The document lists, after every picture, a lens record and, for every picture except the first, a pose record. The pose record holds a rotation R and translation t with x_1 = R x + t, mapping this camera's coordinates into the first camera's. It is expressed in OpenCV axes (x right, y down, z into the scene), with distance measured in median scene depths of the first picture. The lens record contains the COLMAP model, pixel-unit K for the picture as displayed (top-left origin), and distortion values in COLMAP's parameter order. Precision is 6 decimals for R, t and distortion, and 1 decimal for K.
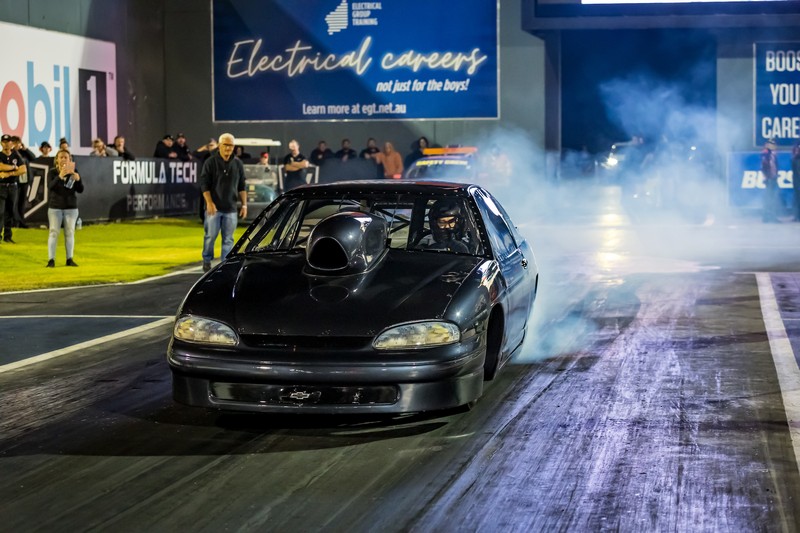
lens RADIAL K [[1788.8, 0, 400.0], [0, 1788.8, 266.5], [0, 0, 1]] dist [-0.077374, -0.205269]
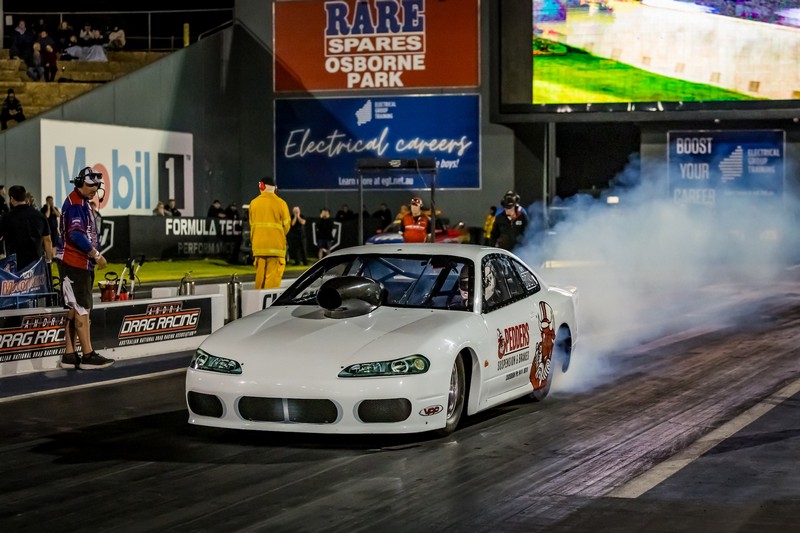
lens RADIAL K [[1765.8, 0, 400.0], [0, 1765.8, 266.5], [0, 0, 1]] dist [-0.091577, -0.606598]
pose [[0.989834, 0.009739, -0.141892, 0.182099], [-0.014339, 0.999403, -0.031434, 0.017070], [0.141501, 0.033149, 0.989383, -0.304255]]
